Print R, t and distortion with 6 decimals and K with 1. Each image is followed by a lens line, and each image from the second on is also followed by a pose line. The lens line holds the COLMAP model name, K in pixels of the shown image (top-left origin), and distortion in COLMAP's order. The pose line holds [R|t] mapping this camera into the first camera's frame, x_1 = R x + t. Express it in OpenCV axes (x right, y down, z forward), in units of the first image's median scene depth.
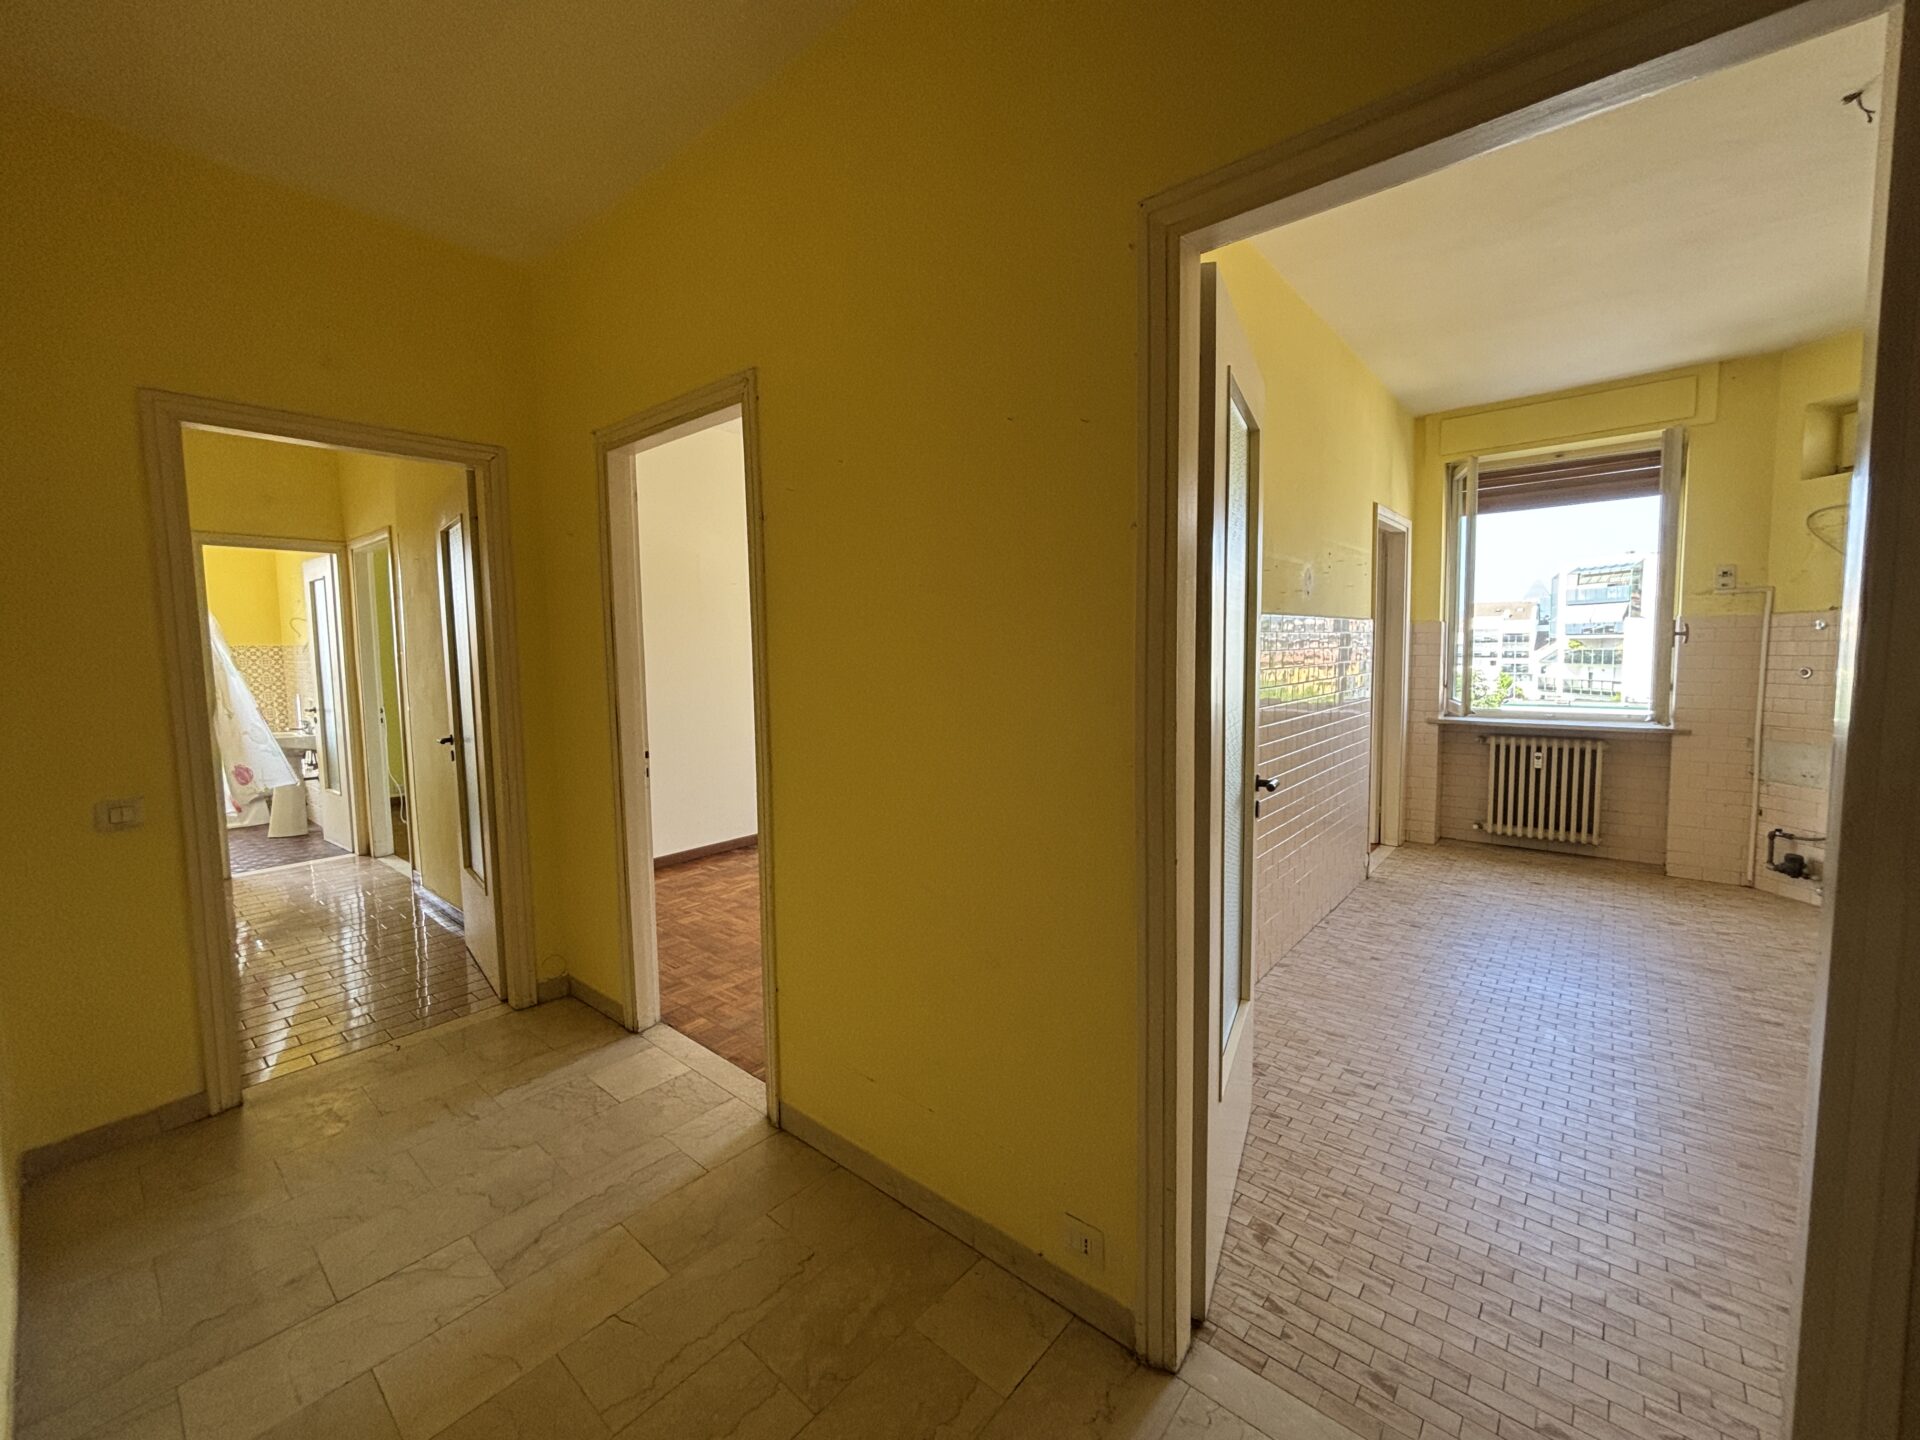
lens RADIAL K [[774.0, 0, 961.7], [0, 774.0, 709.1], [0, 0, 1]] dist [0.002443, 0.000595]
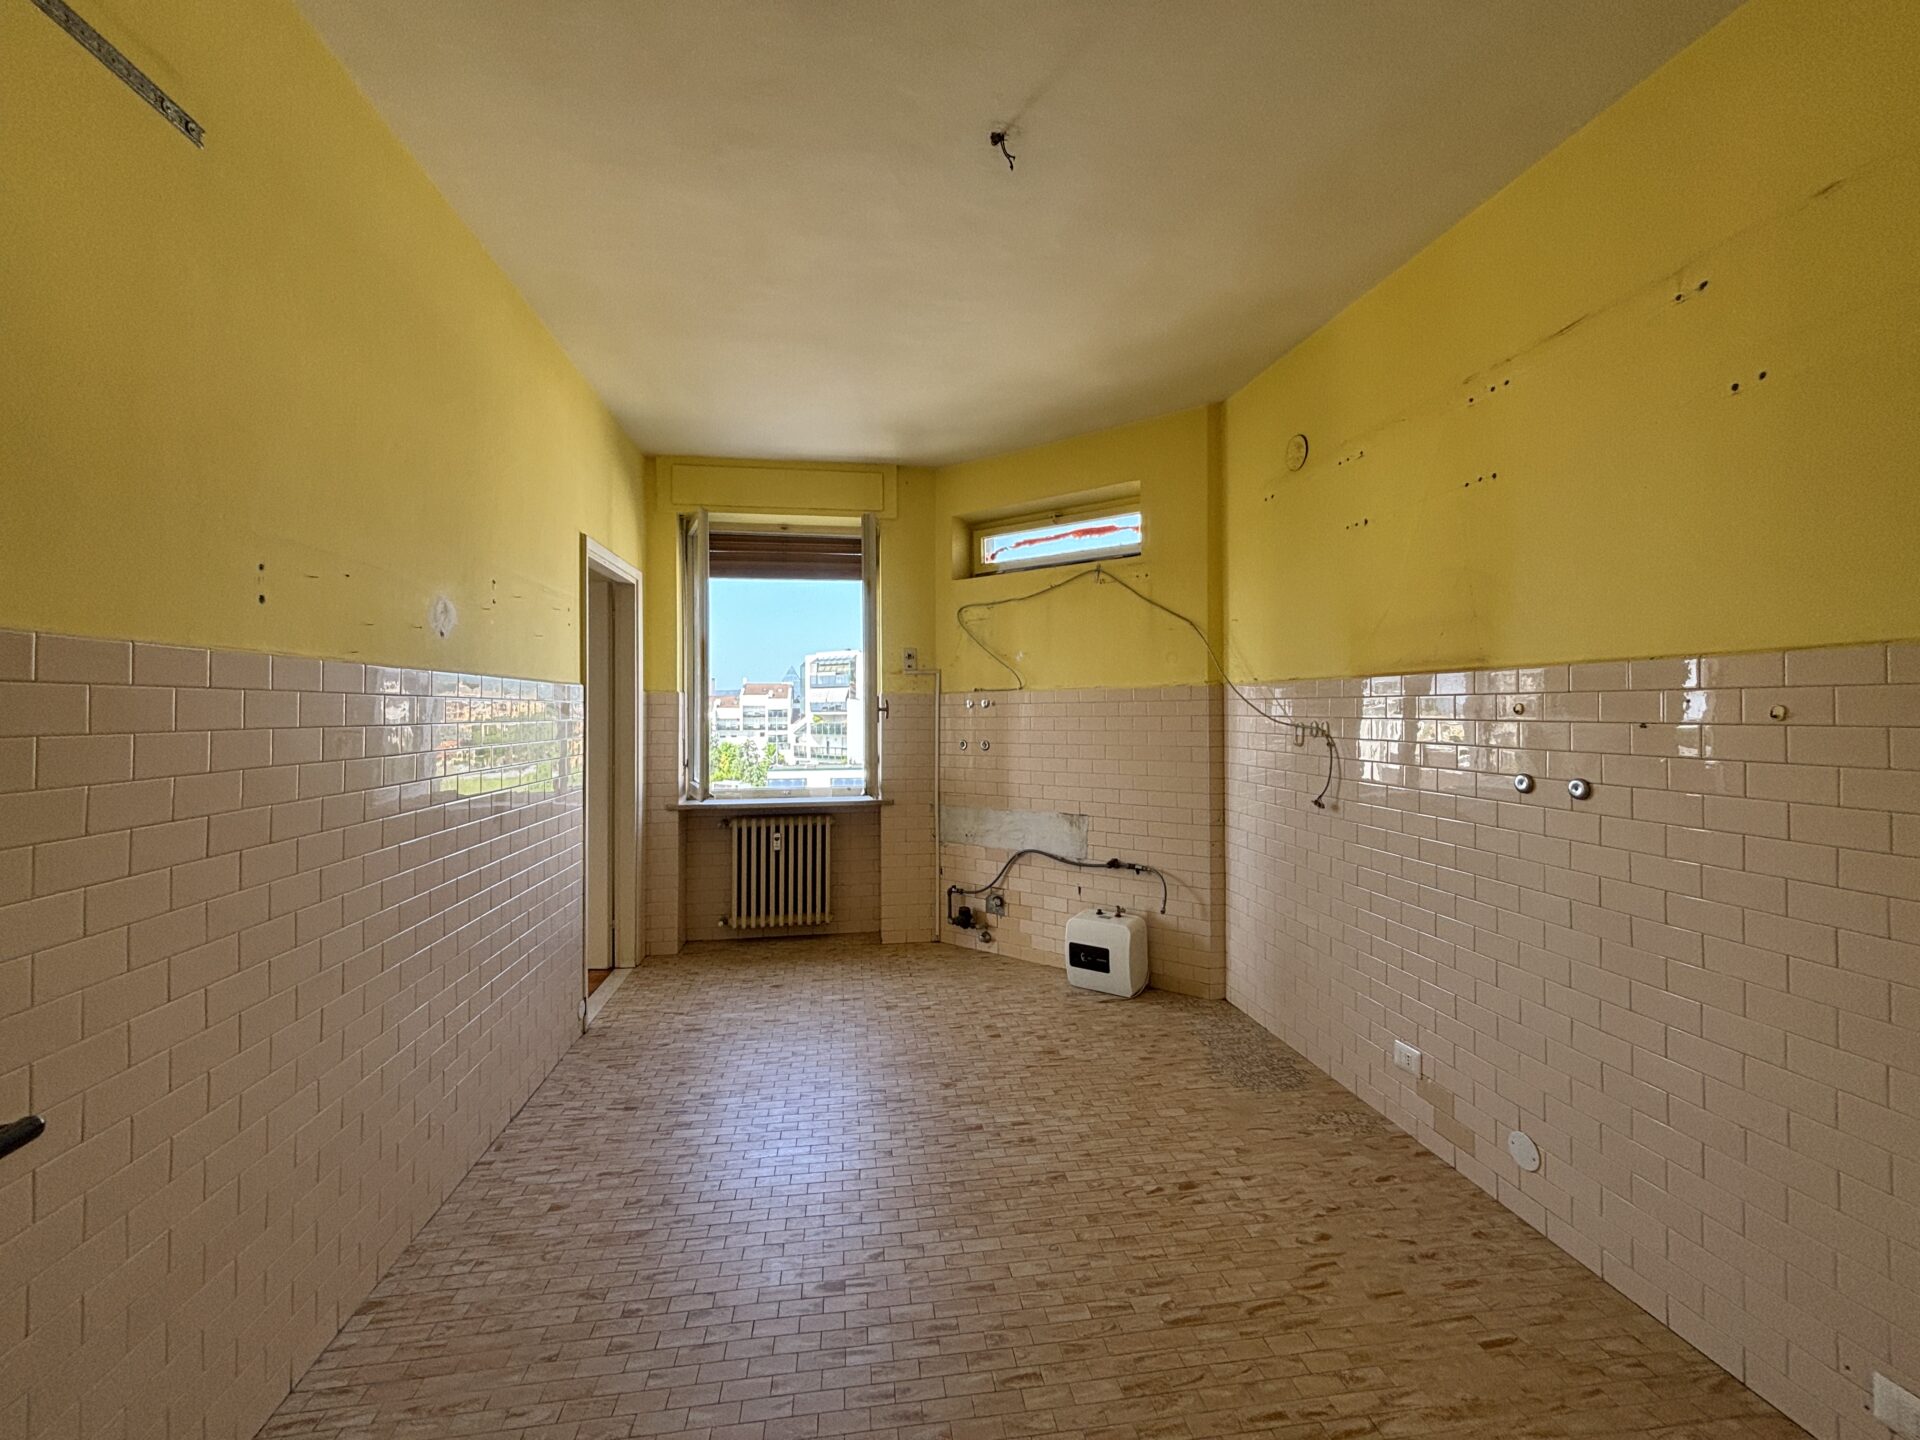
lens RADIAL K [[774.0, 0, 961.7], [0, 774.0, 709.1], [0, 0, 1]] dist [0.002443, 0.000595]
pose [[0.658786, 0.019671, 0.752073, 0.183890], [0.050230, 0.996277, -0.070058, -0.017873], [-0.750652, 0.083930, 0.655345, 0.204348]]
